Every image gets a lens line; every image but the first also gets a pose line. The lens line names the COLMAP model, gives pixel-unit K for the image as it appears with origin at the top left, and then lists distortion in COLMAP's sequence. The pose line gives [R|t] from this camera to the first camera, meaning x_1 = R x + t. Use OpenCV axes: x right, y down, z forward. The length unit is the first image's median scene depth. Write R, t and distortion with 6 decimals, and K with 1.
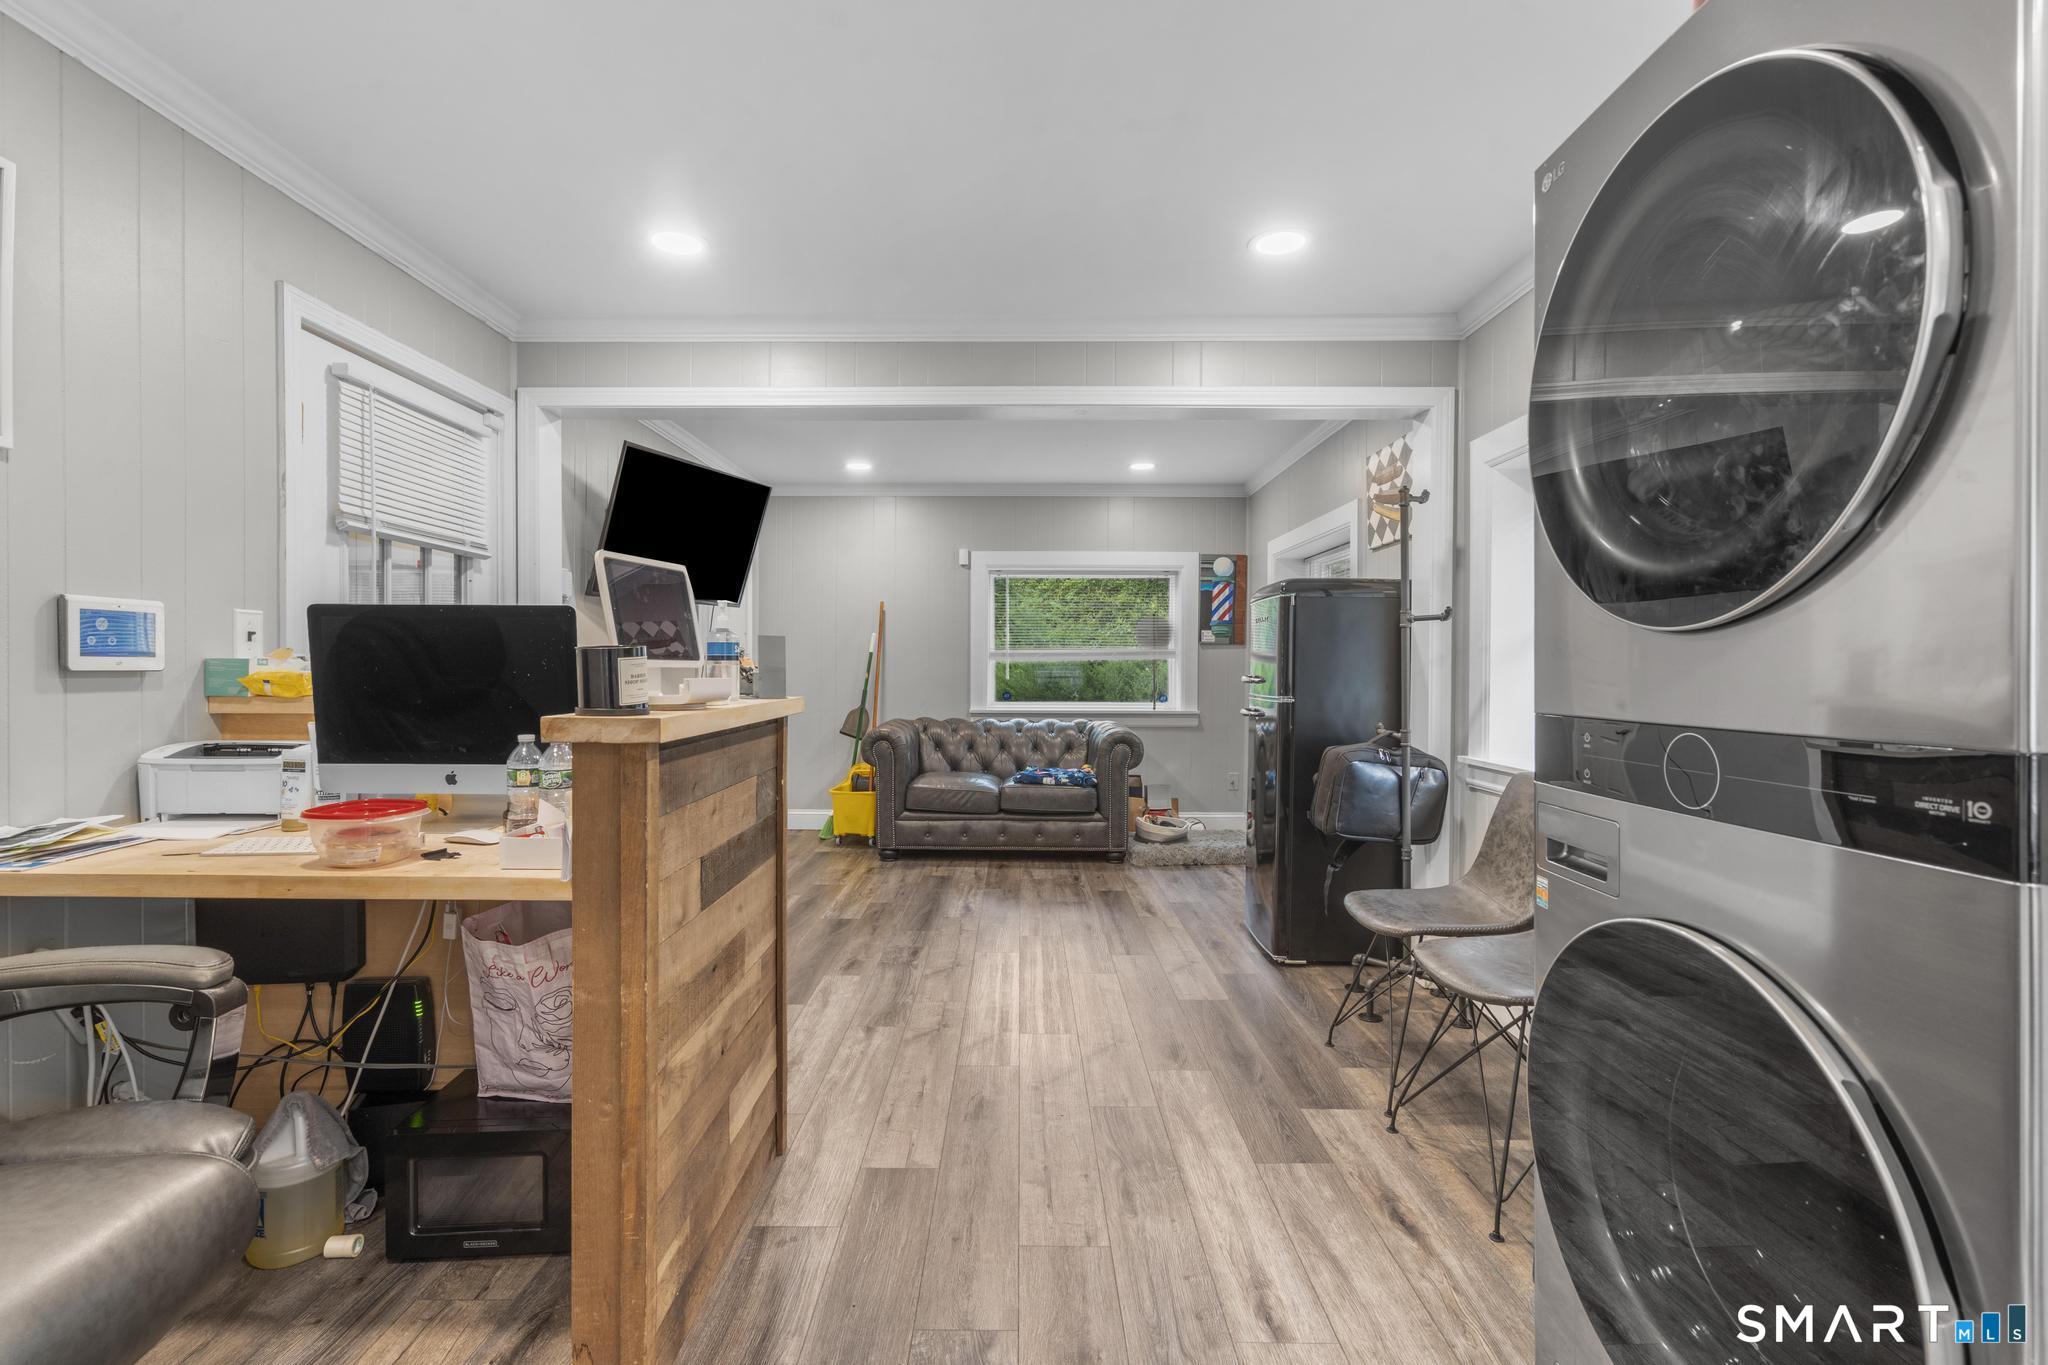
lens RADIAL K [[936.6, 0, 1016.1], [0, 936.6, 674.1], [0, 0, 1]] dist [-0.005190, 0.004291]
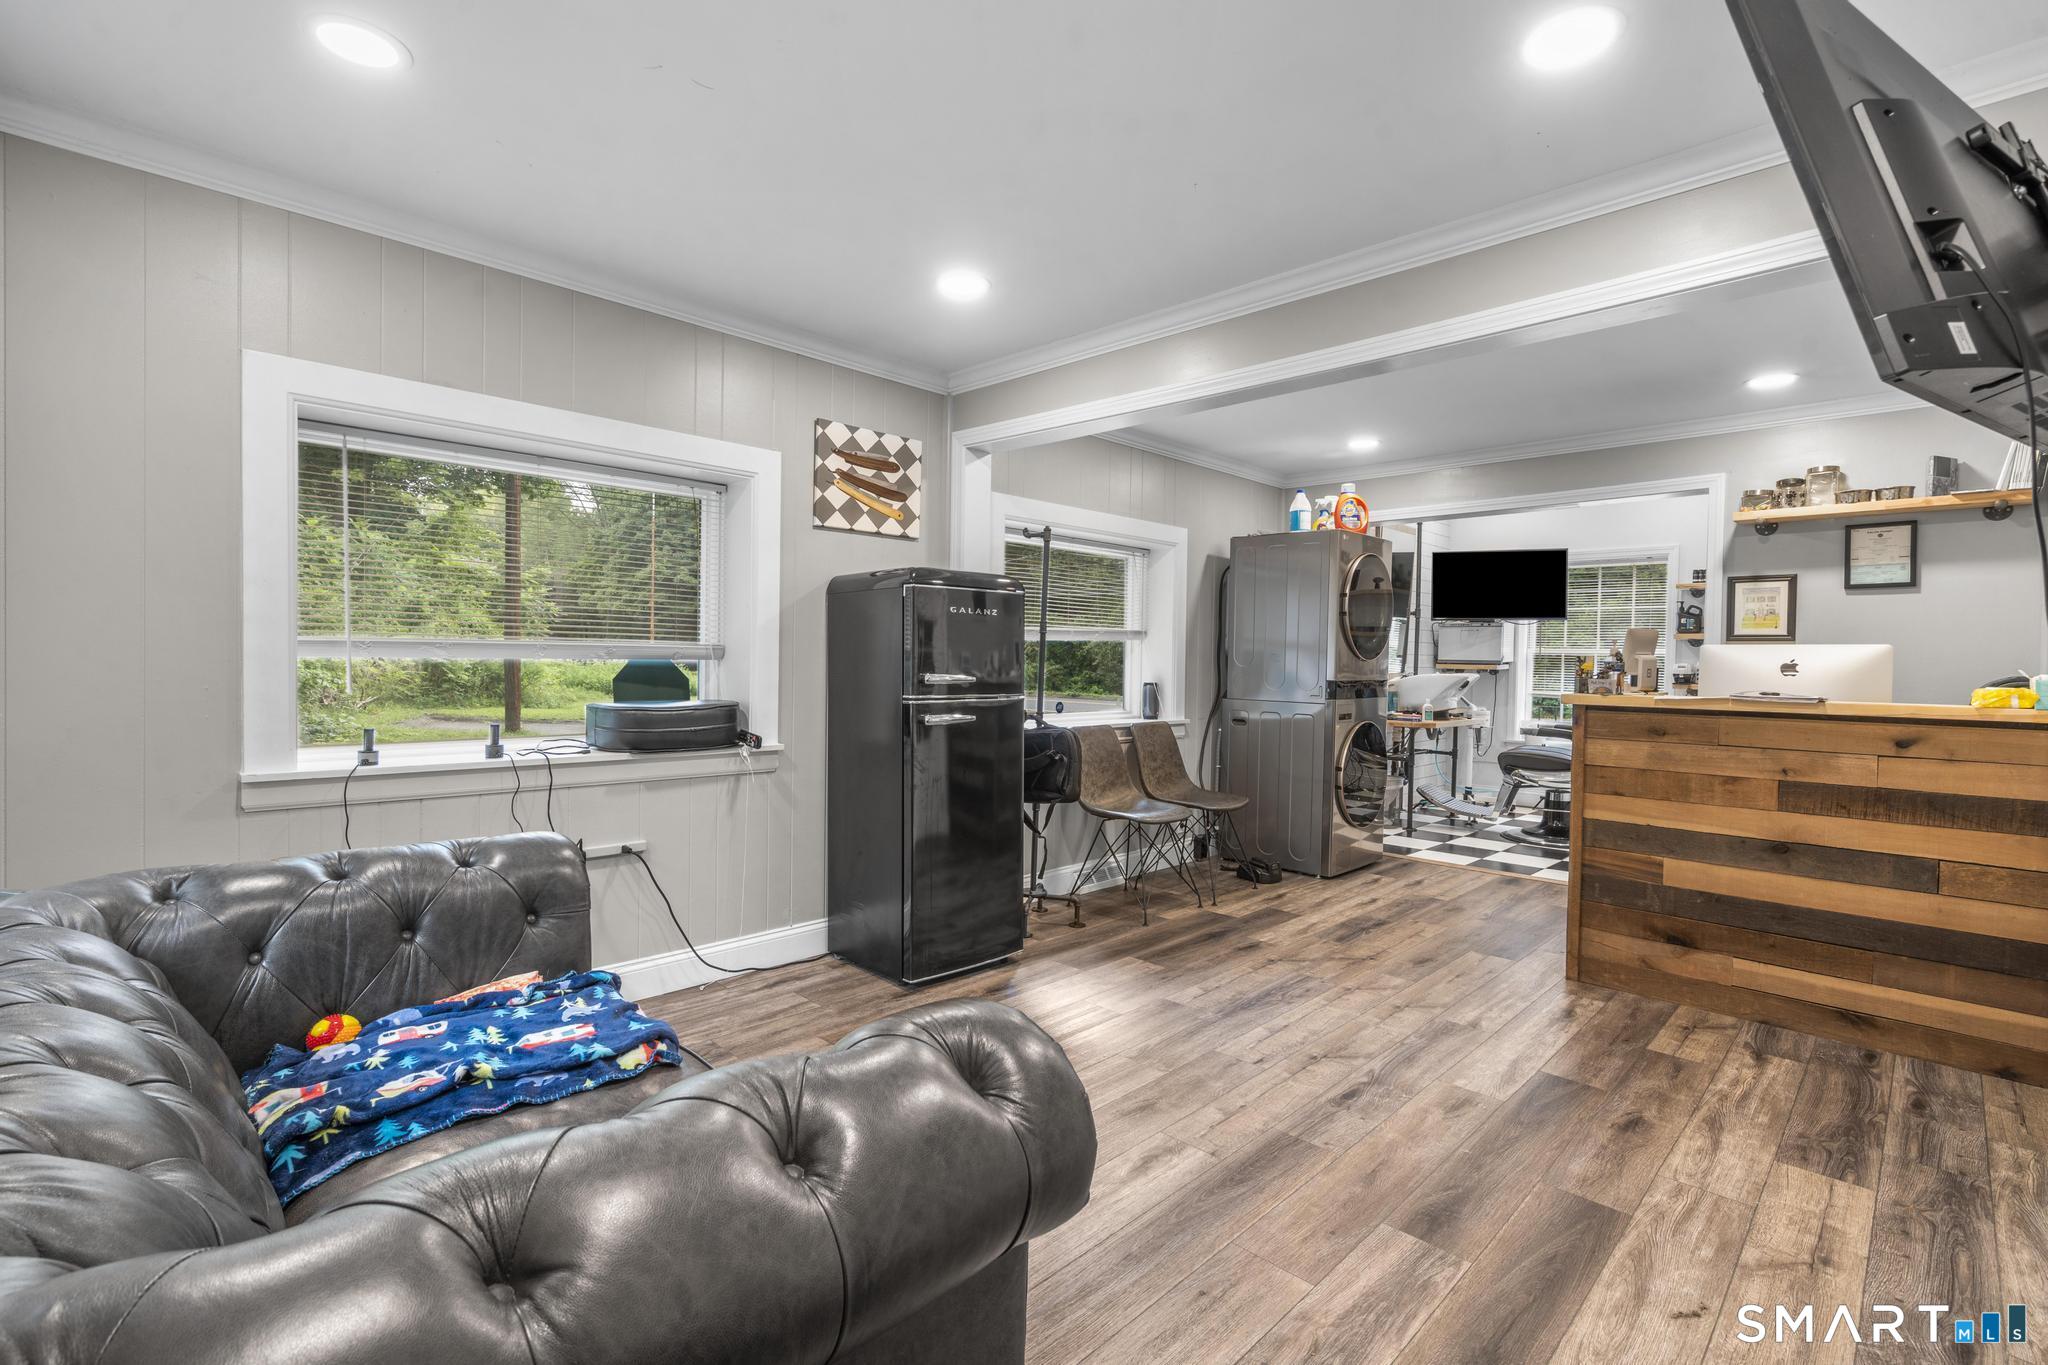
lens RADIAL K [[936.6, 0, 1063.7], [0, 936.6, 670.9], [0, 0, 1]] dist [-0.005190, 0.004291]
pose [[-0.736962, -0.027794, 0.675362, -0.469924], [-0.012992, 0.999552, 0.026959, -0.023639], [-0.675809, 0.011093, -0.736994, 1.910065]]
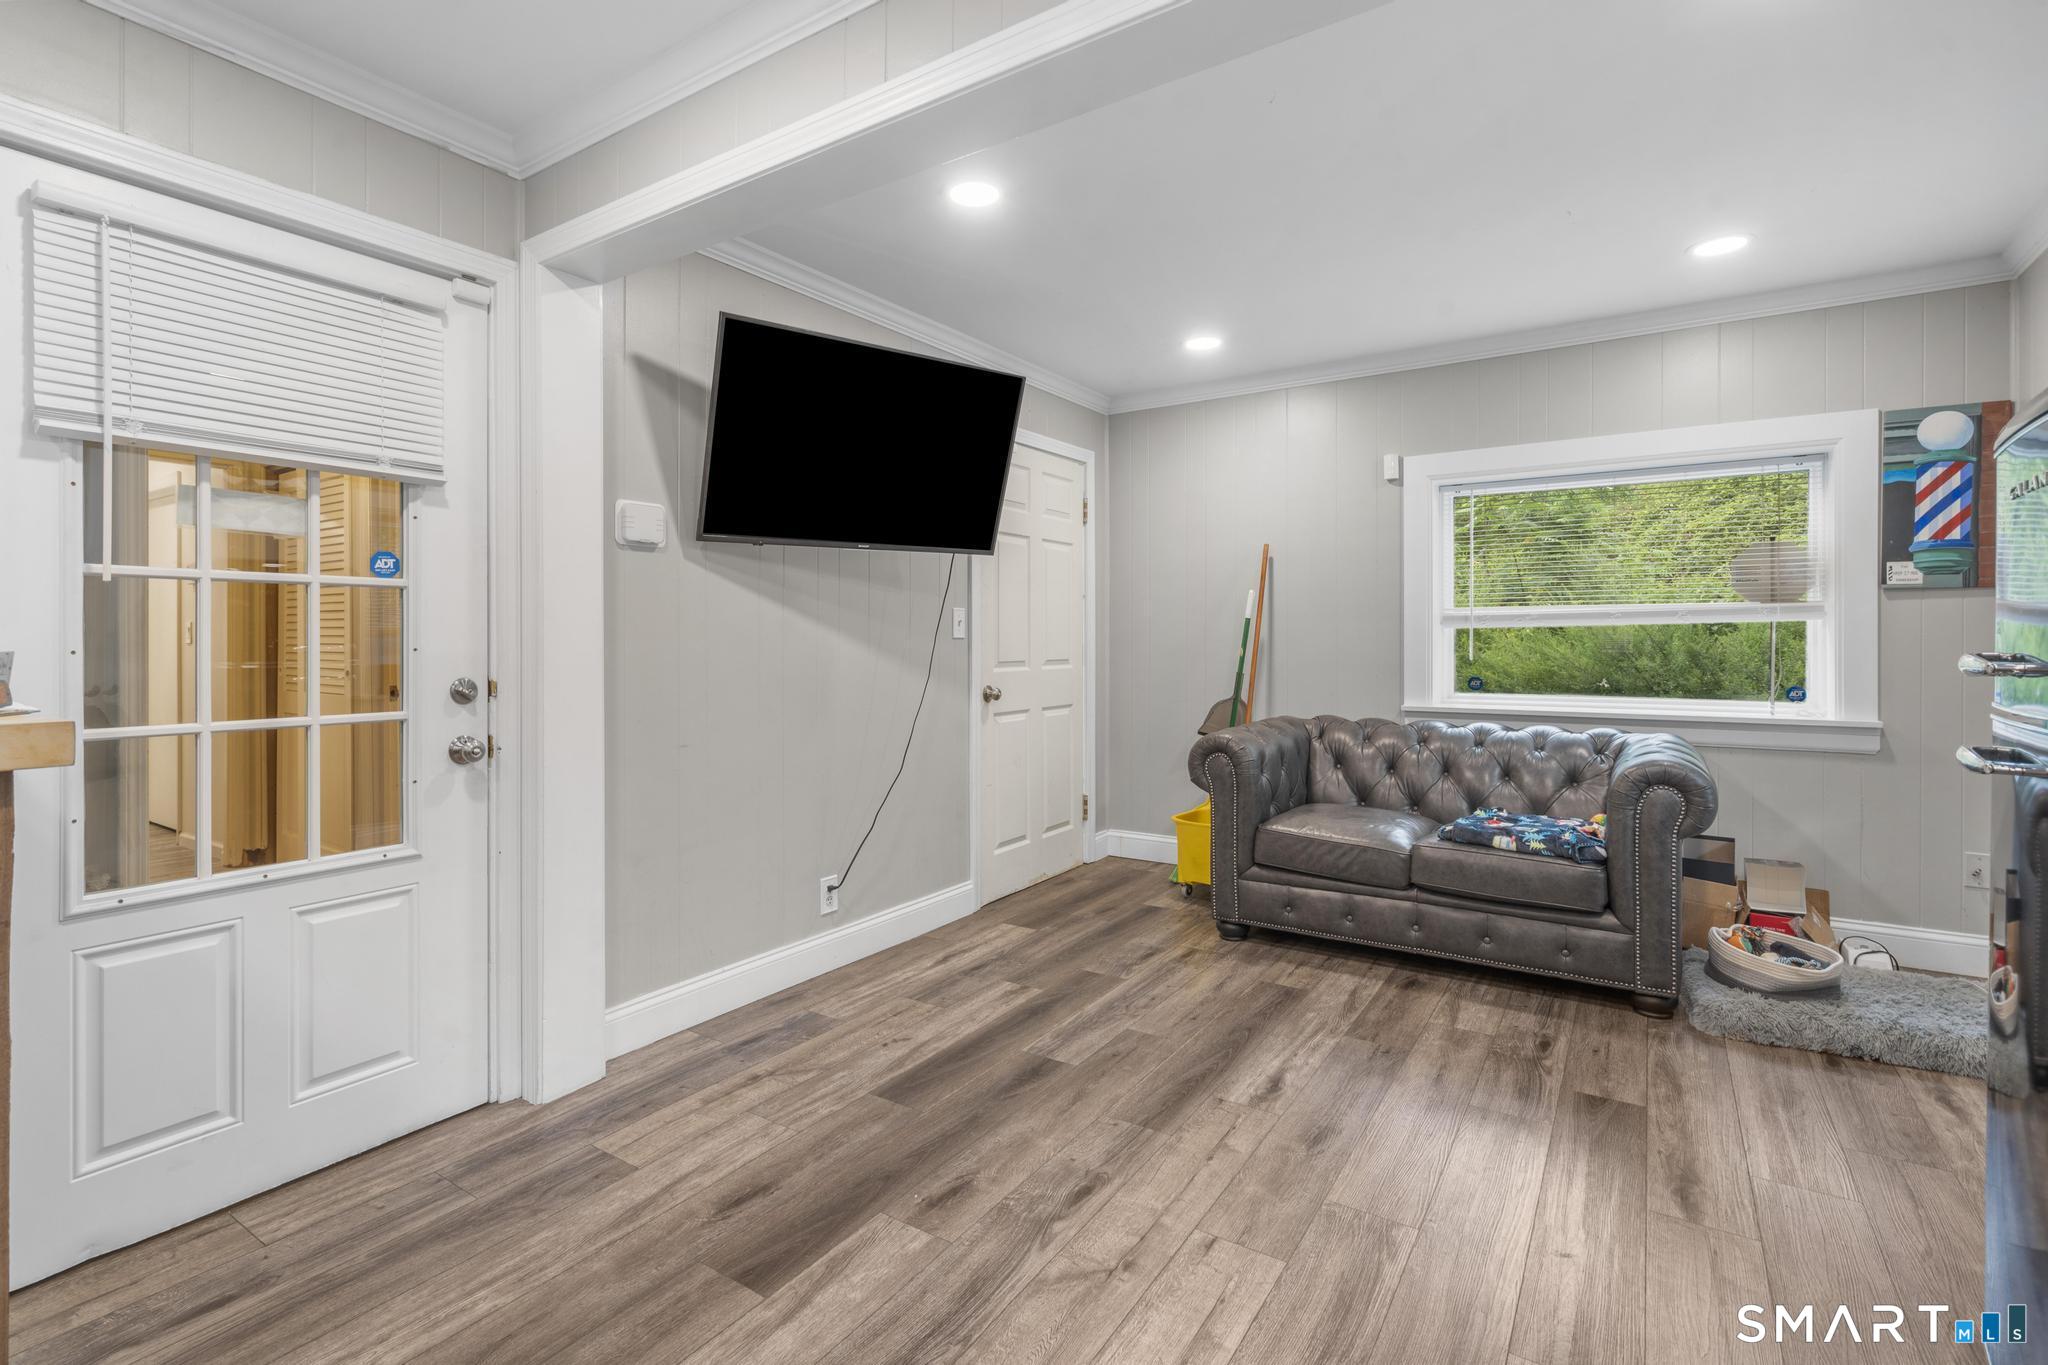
lens RADIAL K [[936.6, 0, 1041.7], [0, 936.6, 638.9], [0, 0, 1]] dist [-0.005190, 0.004291]
pose [[0.837144, -0.006663, -0.546942, 0.182717], [0.001101, 0.999944, -0.010497, -0.001337], [0.546982, 0.008185, 0.837105, 0.653684]]
